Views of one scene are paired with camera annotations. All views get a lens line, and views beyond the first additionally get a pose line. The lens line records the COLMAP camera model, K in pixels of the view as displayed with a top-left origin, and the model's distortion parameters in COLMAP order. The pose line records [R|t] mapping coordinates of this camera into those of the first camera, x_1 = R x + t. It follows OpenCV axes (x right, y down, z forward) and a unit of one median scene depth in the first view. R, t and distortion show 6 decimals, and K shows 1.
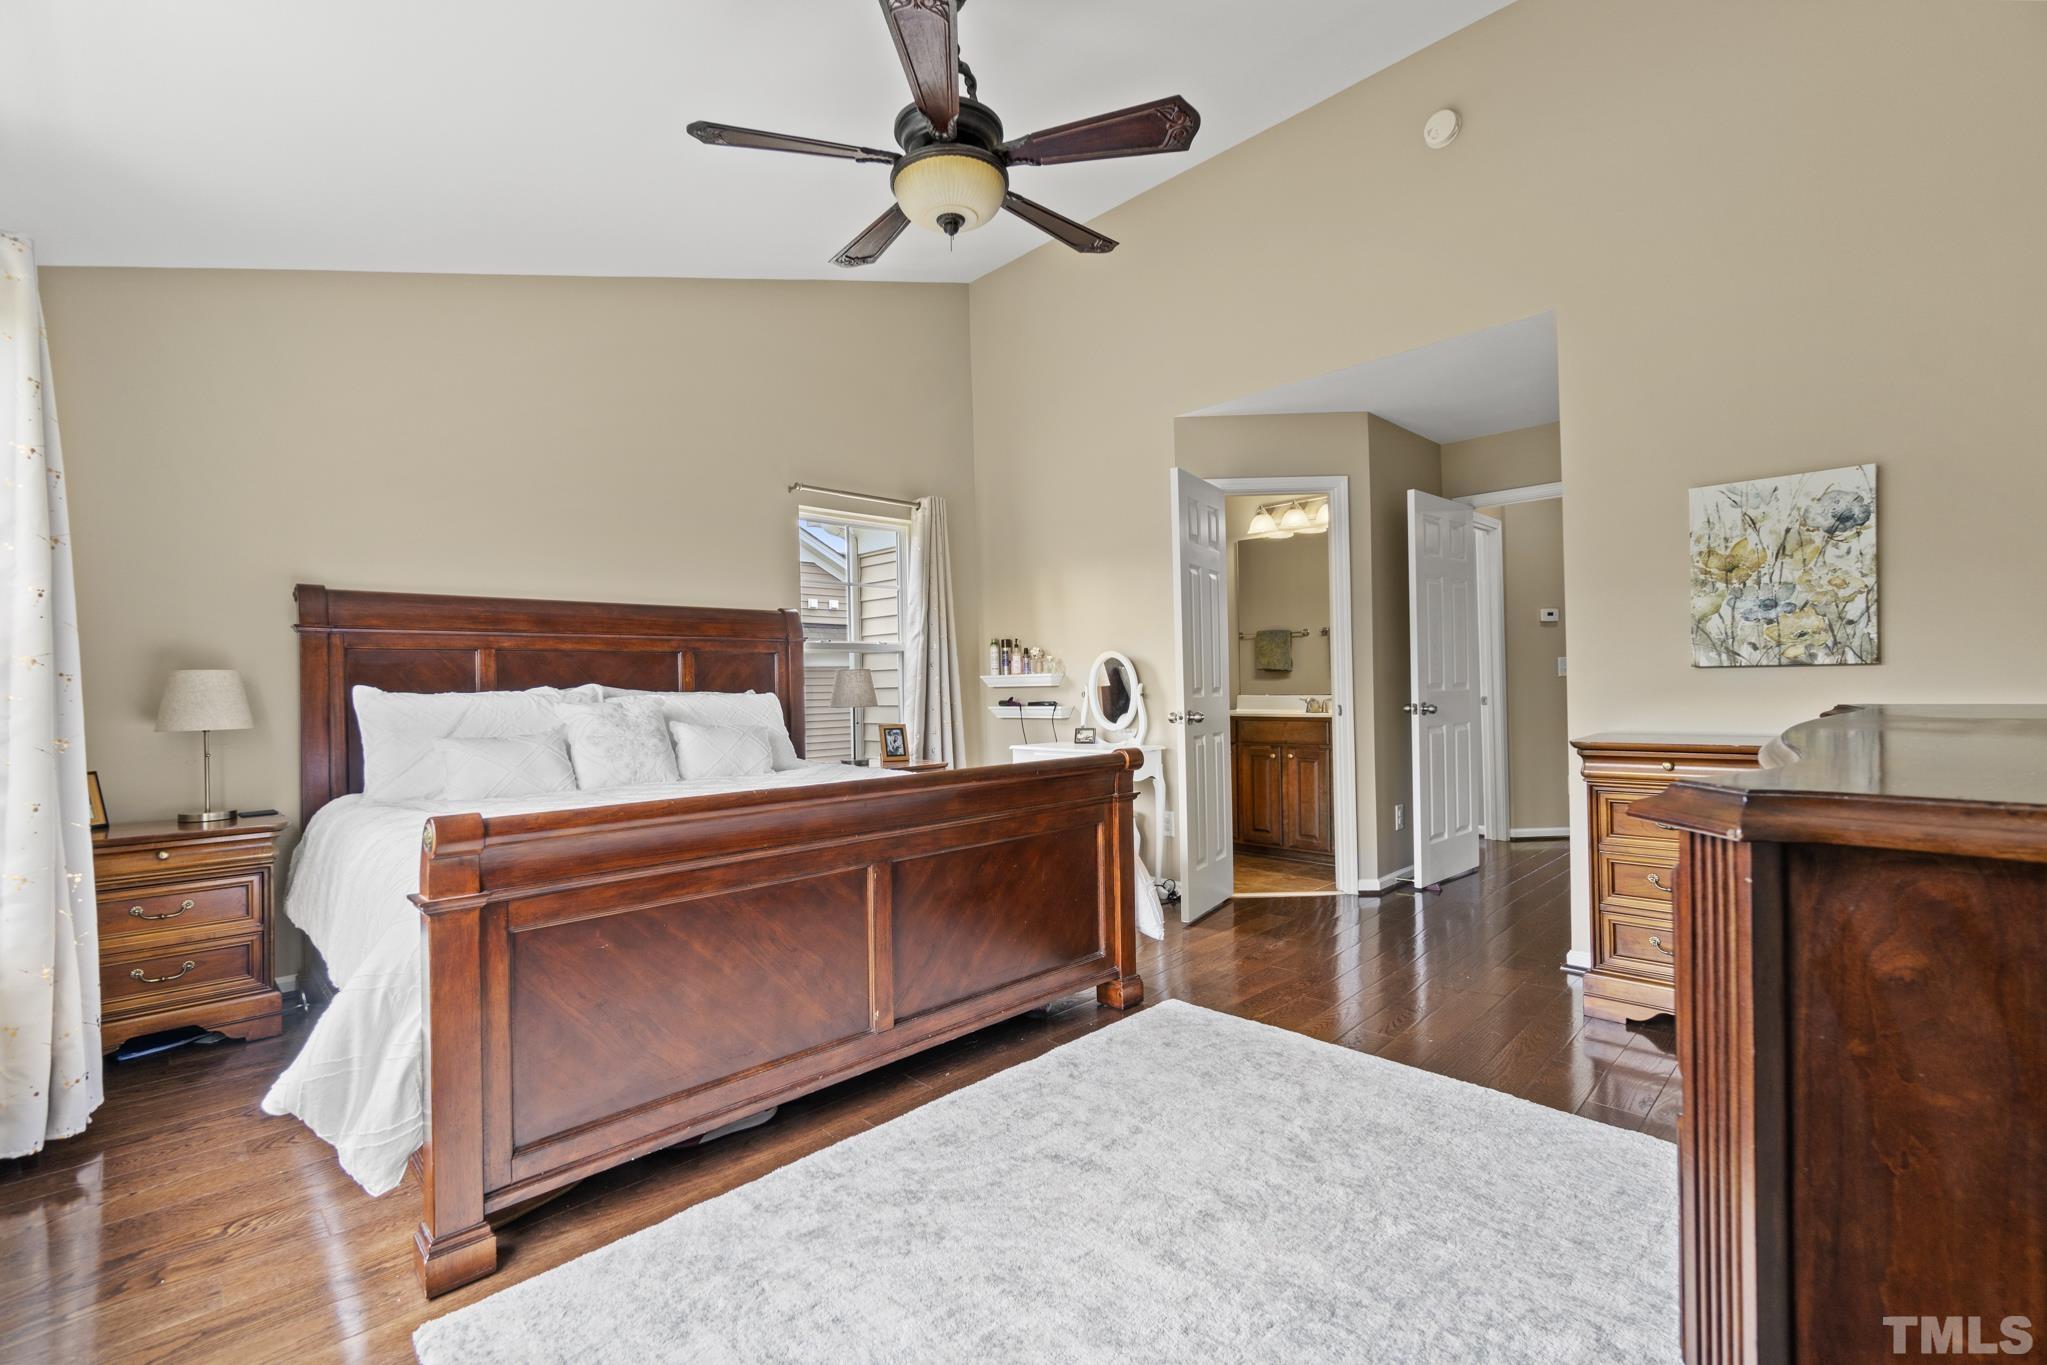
lens RADIAL K [[901.7, 0, 1009.0], [0, 901.7, 679.2], [0, 0, 1]] dist [-0.002144, 0.002247]
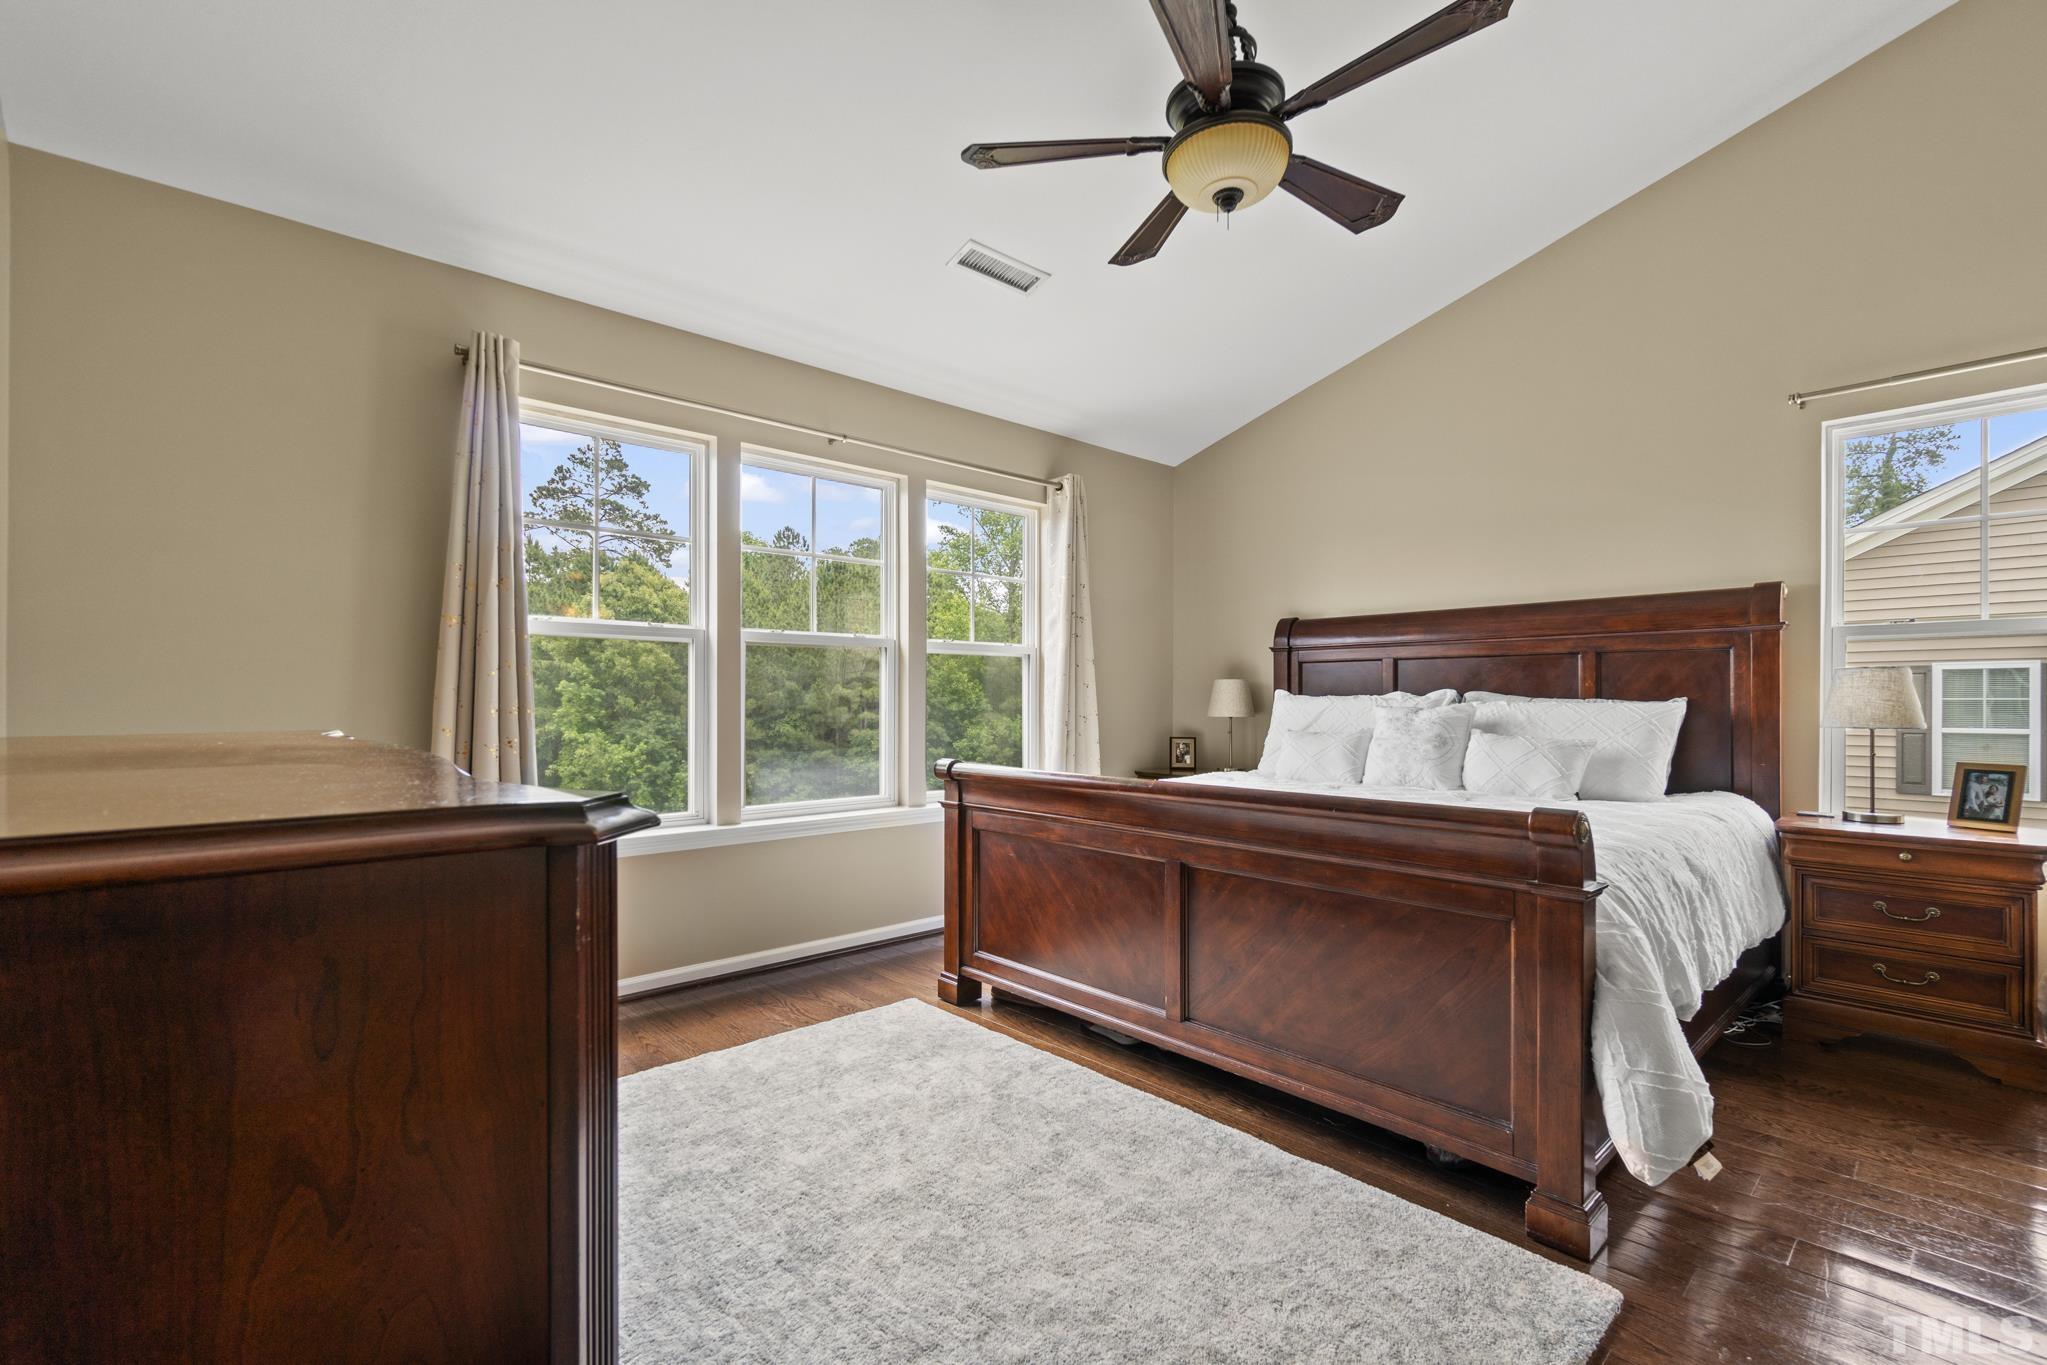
lens RADIAL K [[901.7, 0, 1009.3], [0, 901.7, 696.9], [0, 0, 1]] dist [-0.002144, 0.002247]
pose [[-0.039132, 0.017642, -0.999078, 0.616077], [0.006281, 0.999829, 0.017410, -0.007103], [0.999214, -0.005594, -0.039236, 0.565682]]
